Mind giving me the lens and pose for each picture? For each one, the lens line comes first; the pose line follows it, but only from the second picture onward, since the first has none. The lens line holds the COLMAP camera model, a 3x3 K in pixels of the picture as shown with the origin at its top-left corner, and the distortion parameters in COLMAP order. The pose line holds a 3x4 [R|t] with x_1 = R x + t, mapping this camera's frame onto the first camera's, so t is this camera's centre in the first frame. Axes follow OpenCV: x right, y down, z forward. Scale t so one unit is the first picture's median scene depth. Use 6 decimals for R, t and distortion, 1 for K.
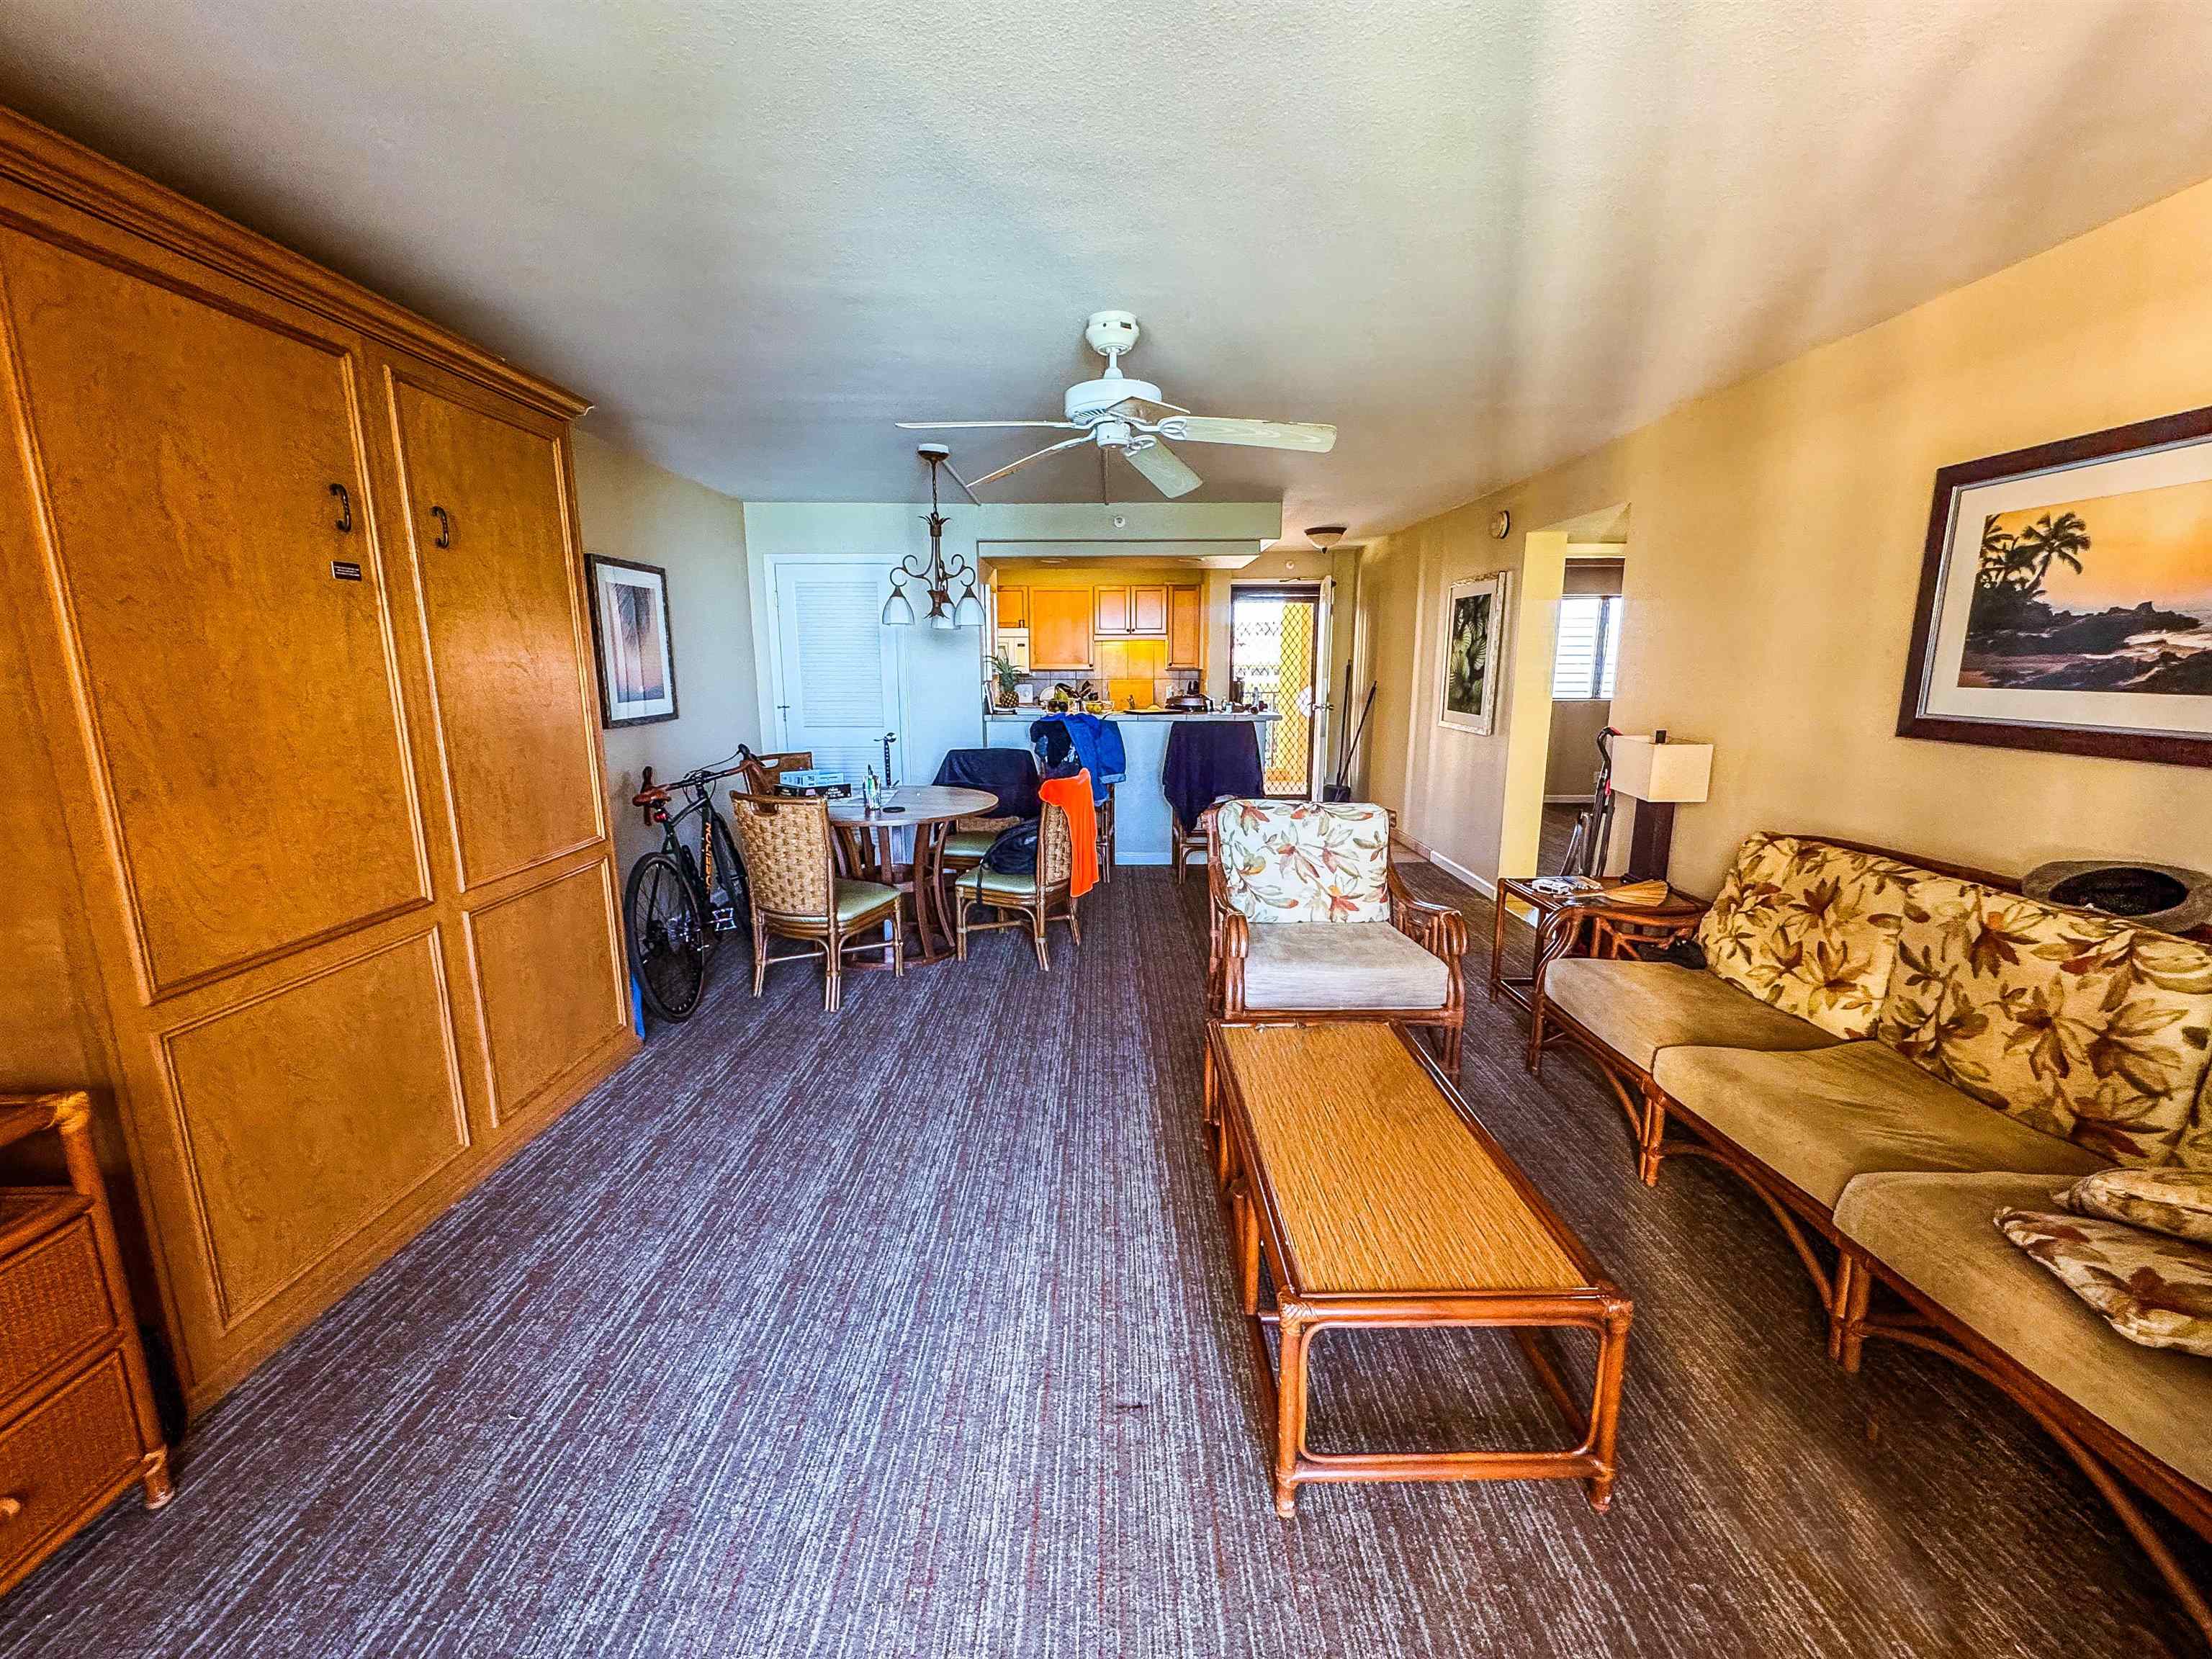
lens RADIAL K [[880.7, 0, 1108.9], [0, 880.7, 825.9], [0, 0, 1]] dist [0.000030, 0.000001]
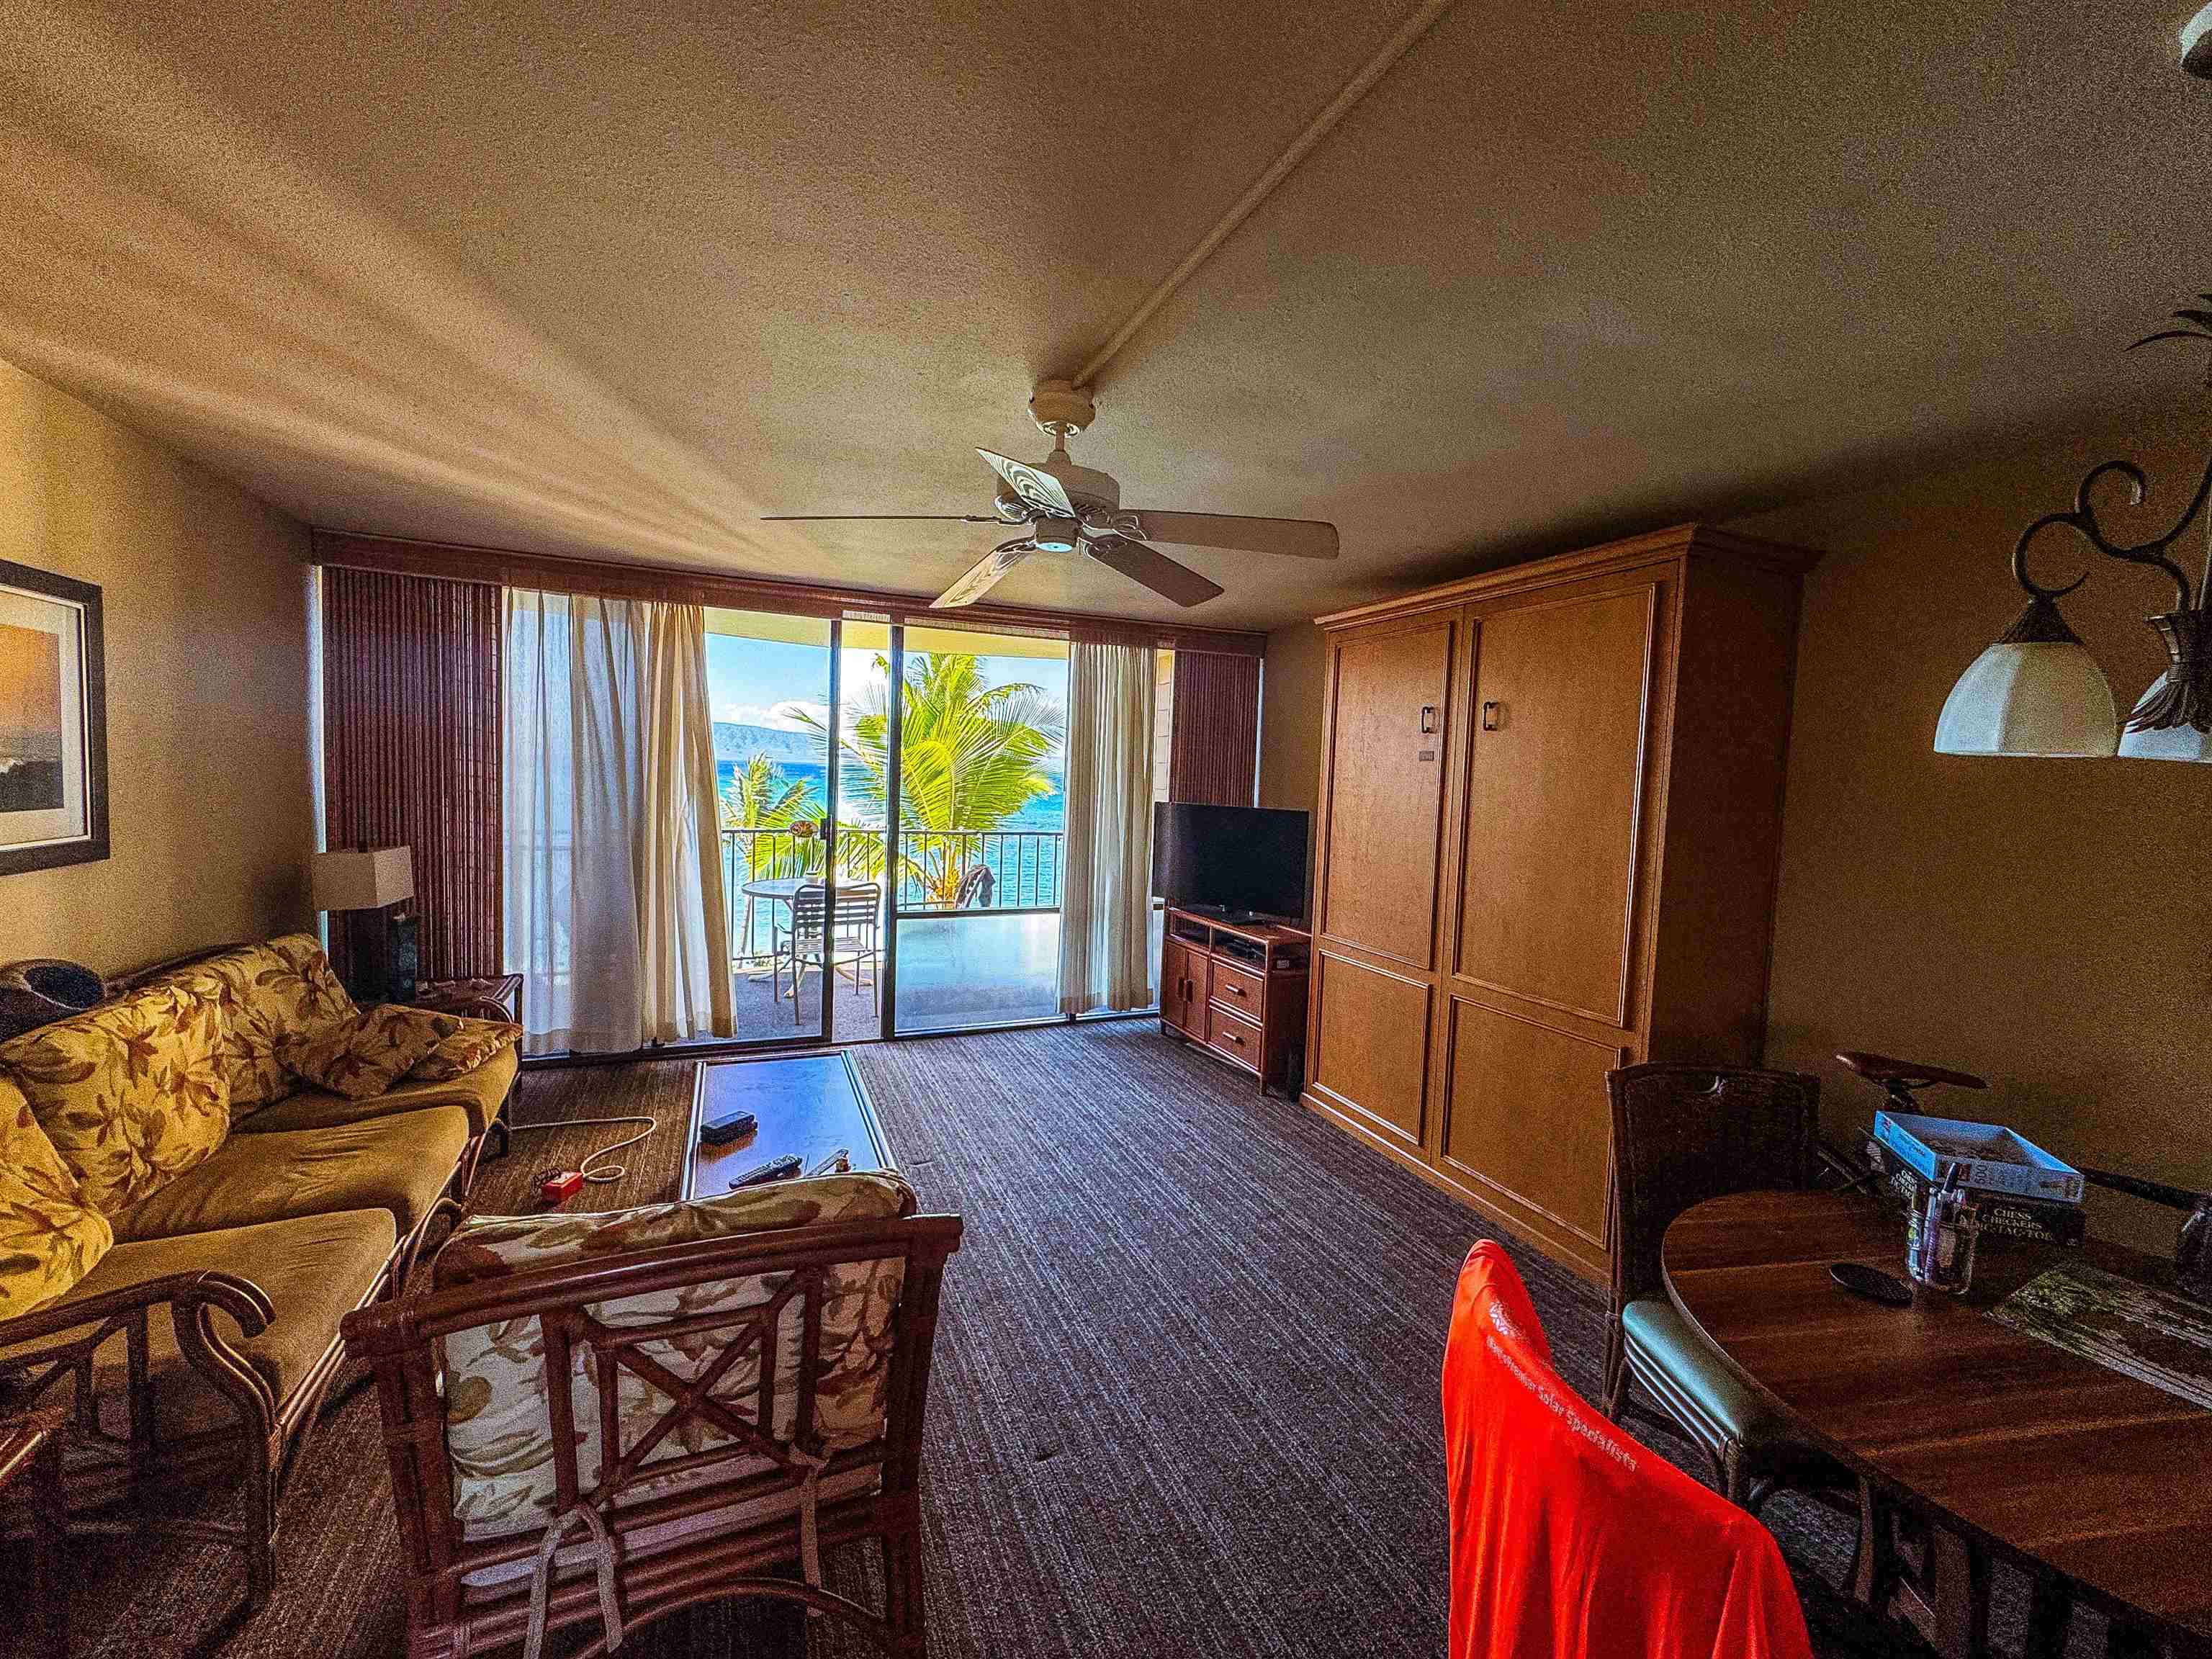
lens RADIAL K [[880.7, 0, 1106.5], [0, 880.7, 830.1], [0, 0, 1]] dist [0.000030, 0.000001]
pose [[-0.923889, -0.003683, -0.382643, 0.337085], [-0.101968, 0.966168, 0.236899, -0.481230], [0.368825, 0.257885, -0.893008, 2.275441]]
